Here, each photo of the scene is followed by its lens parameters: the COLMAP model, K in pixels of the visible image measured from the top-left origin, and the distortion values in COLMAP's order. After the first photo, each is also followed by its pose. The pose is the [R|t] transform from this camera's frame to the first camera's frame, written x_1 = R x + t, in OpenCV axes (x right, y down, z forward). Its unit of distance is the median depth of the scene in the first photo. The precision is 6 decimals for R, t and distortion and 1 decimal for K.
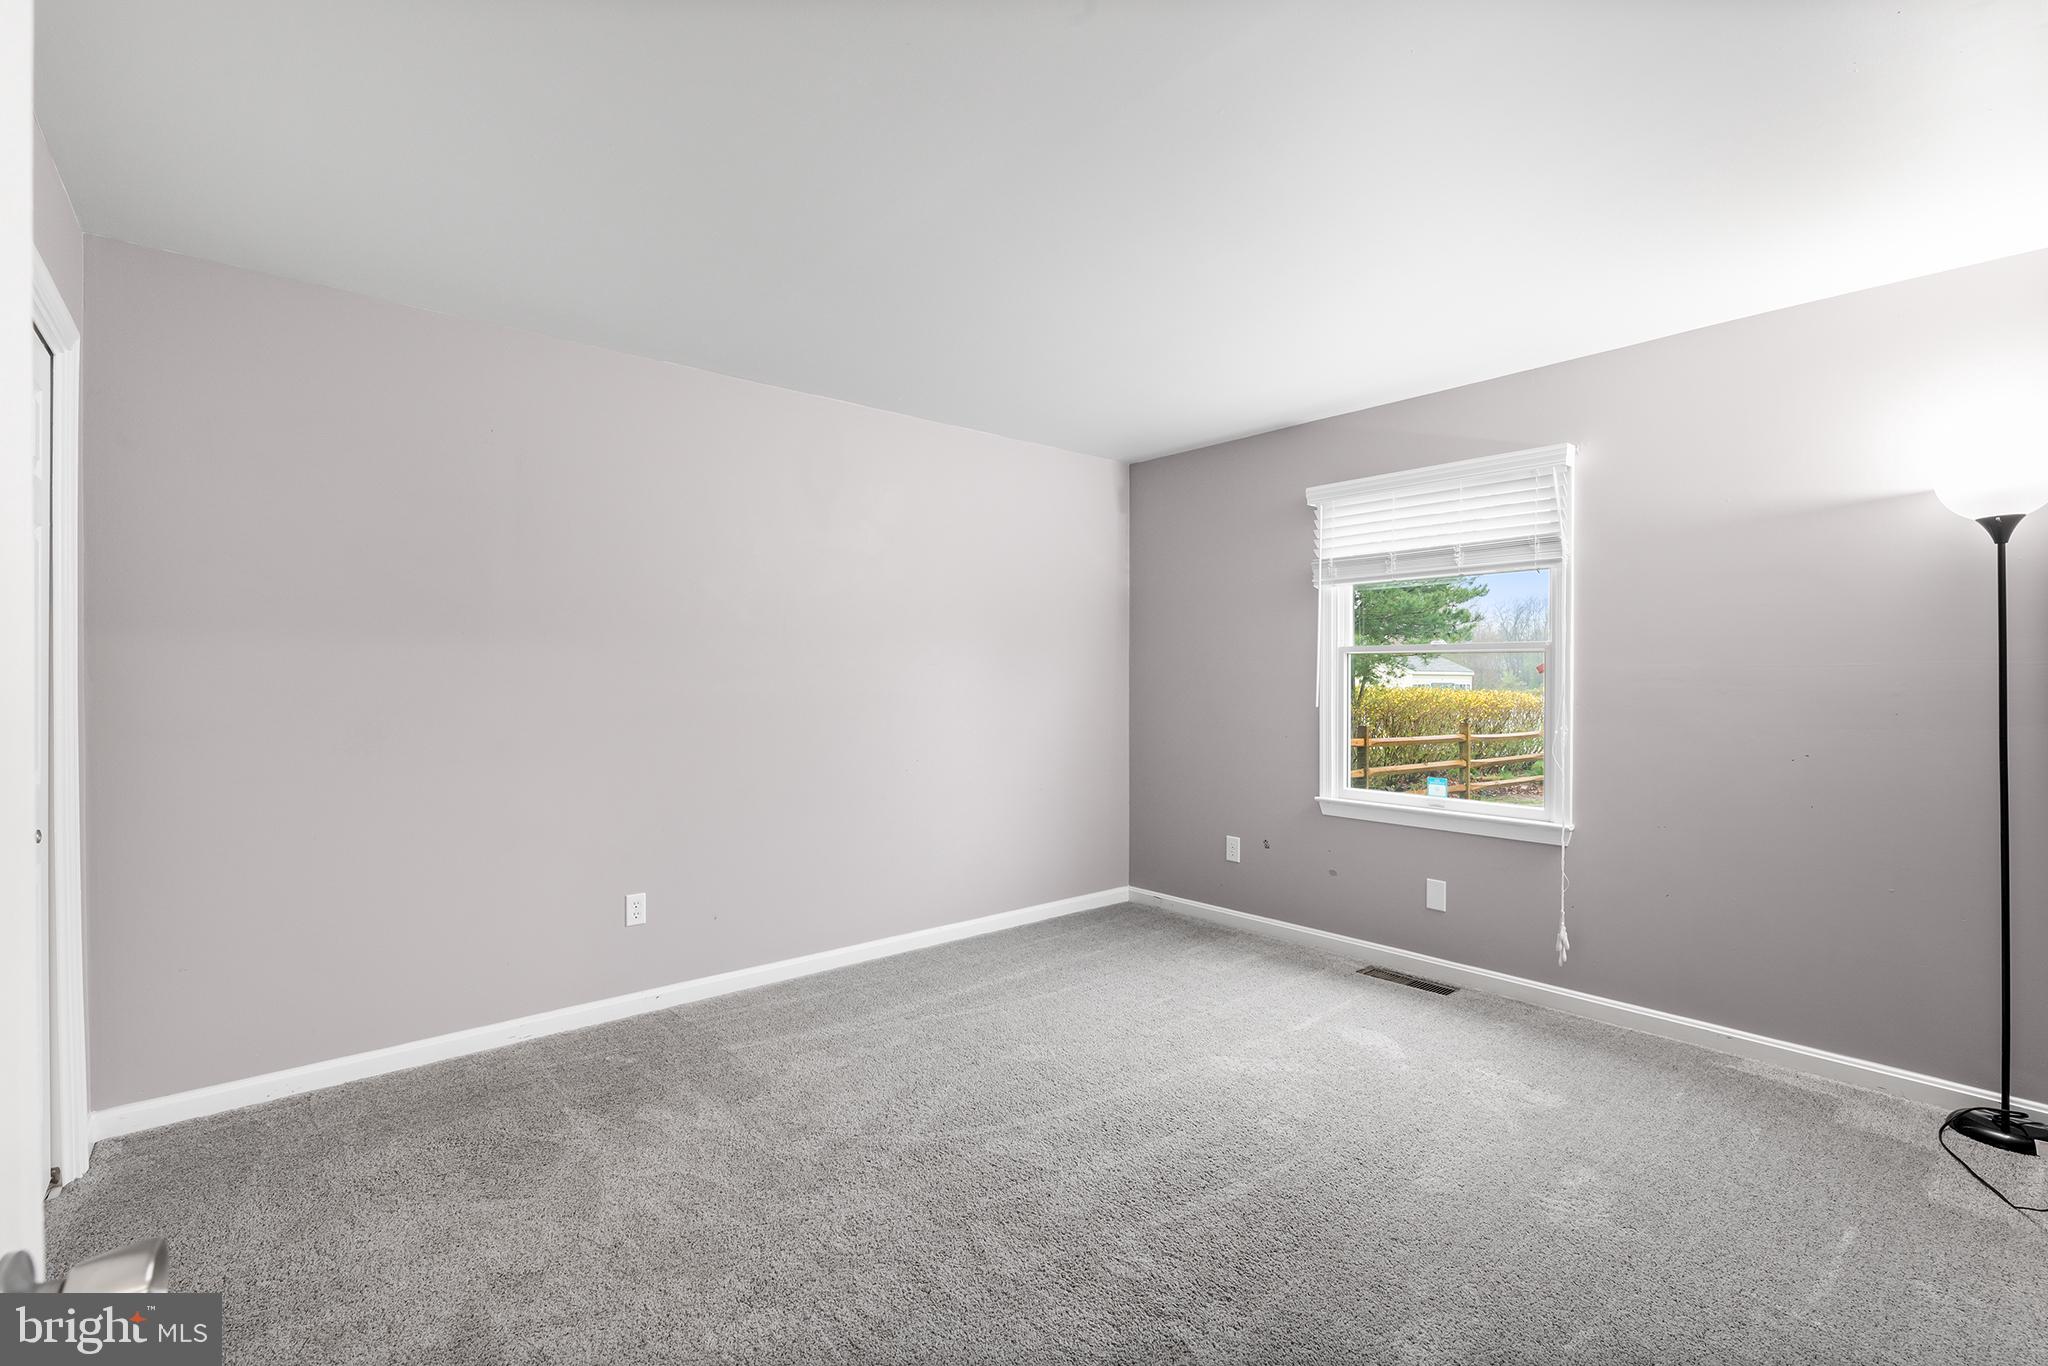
lens RADIAL K [[934.3, 0, 1012.0], [0, 934.3, 680.3], [0, 0, 1]] dist [-0.009089, 0.000749]
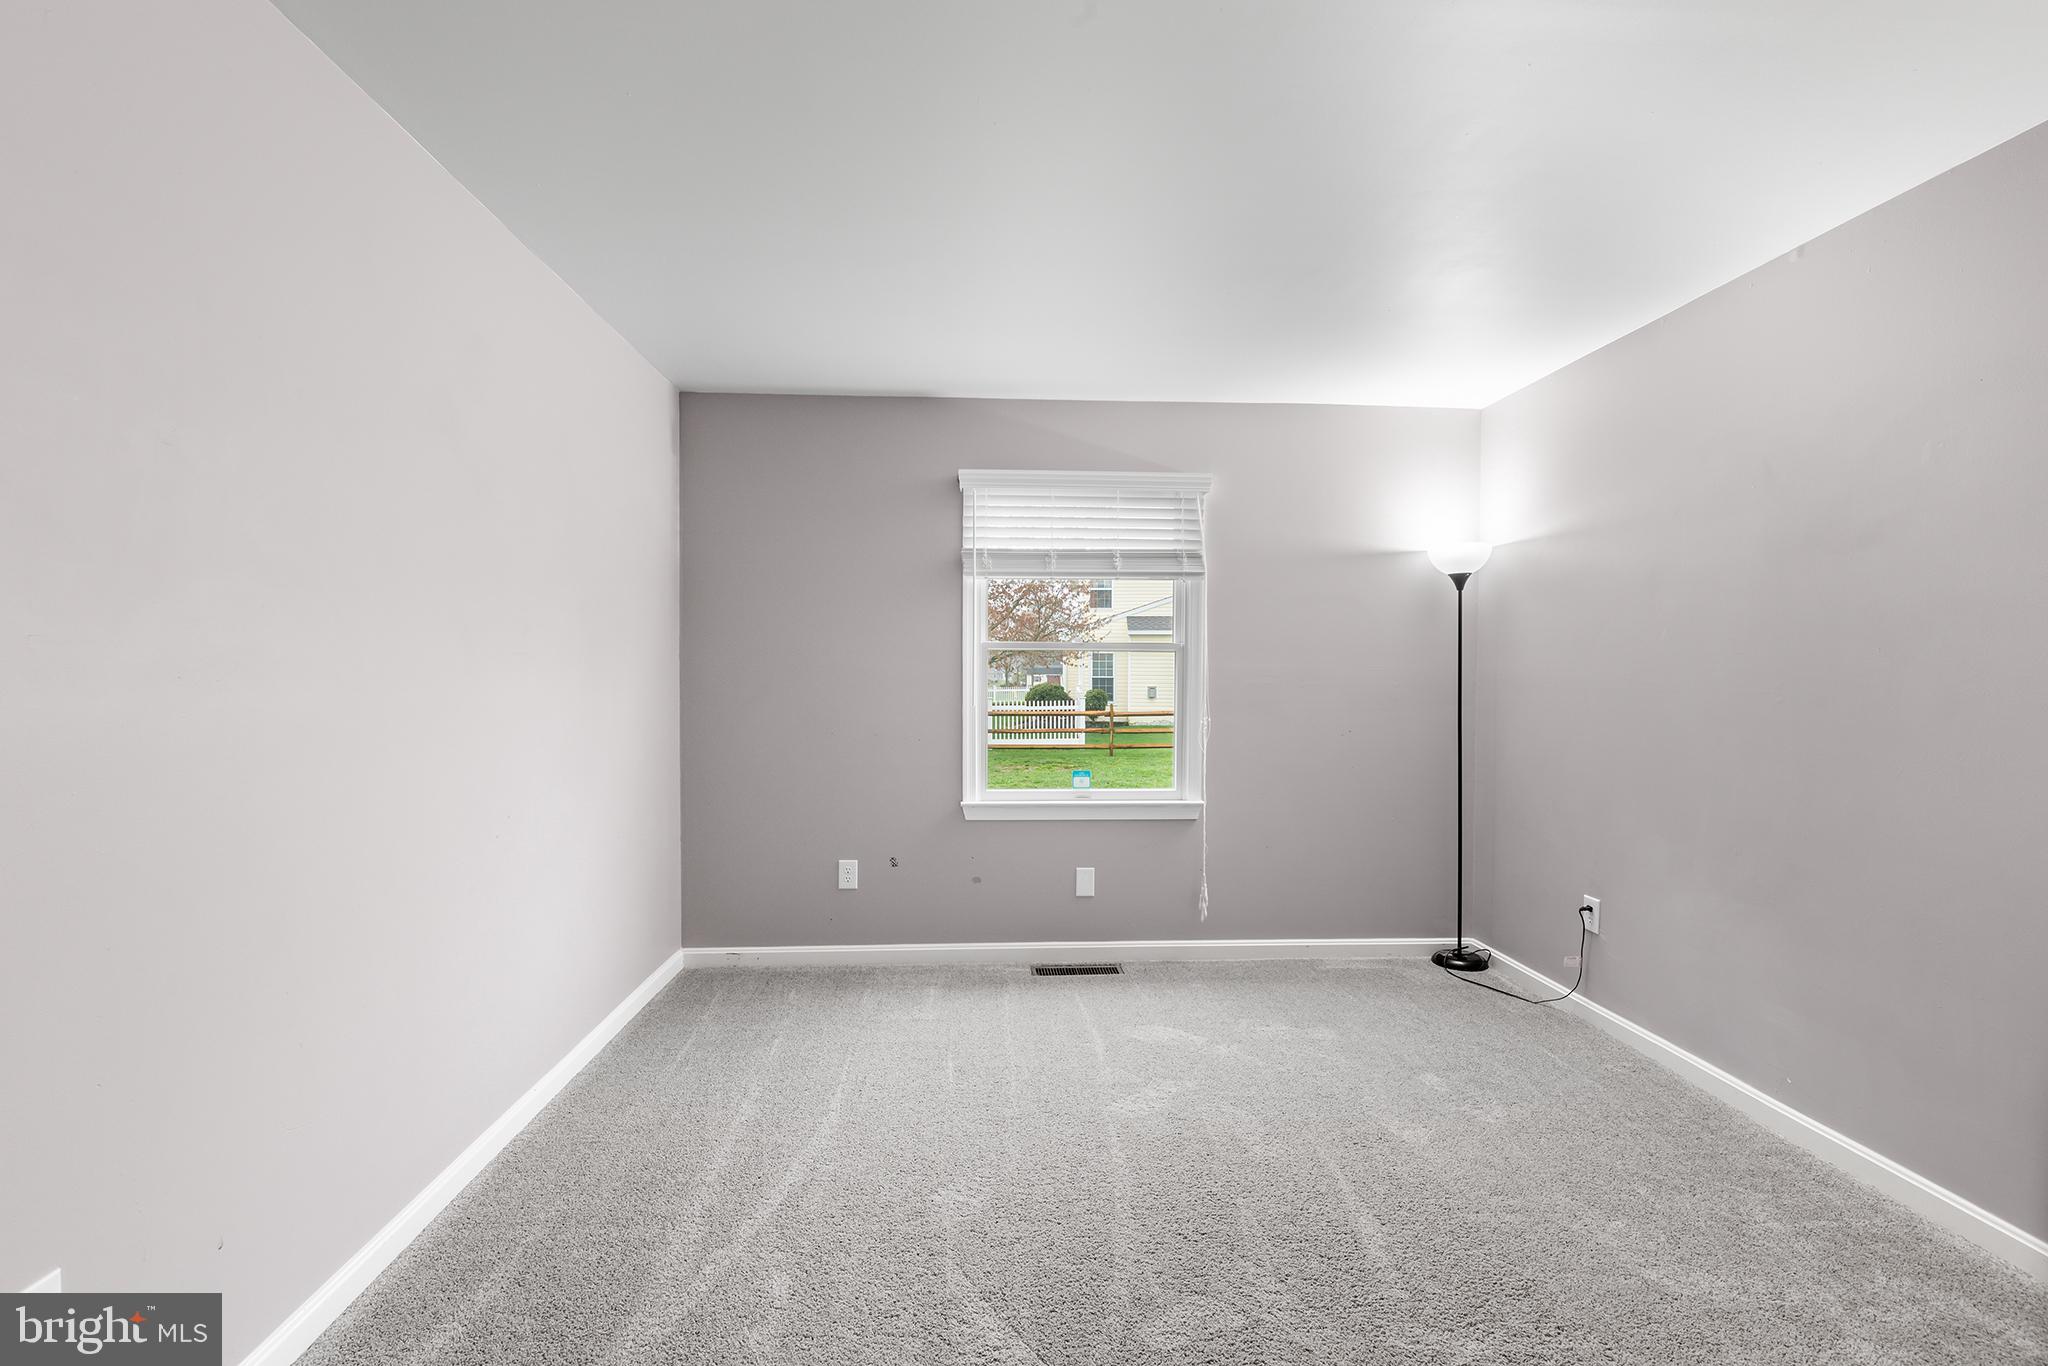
lens RADIAL K [[934.3, 0, 1012.0], [0, 934.3, 680.3], [0, 0, 1]] dist [-0.009089, 0.000749]
pose [[0.586471, -0.010449, 0.809903, -0.450330], [0.000636, 0.999922, 0.012440, -0.009796], [-0.809970, -0.006781, 0.586432, 0.462065]]
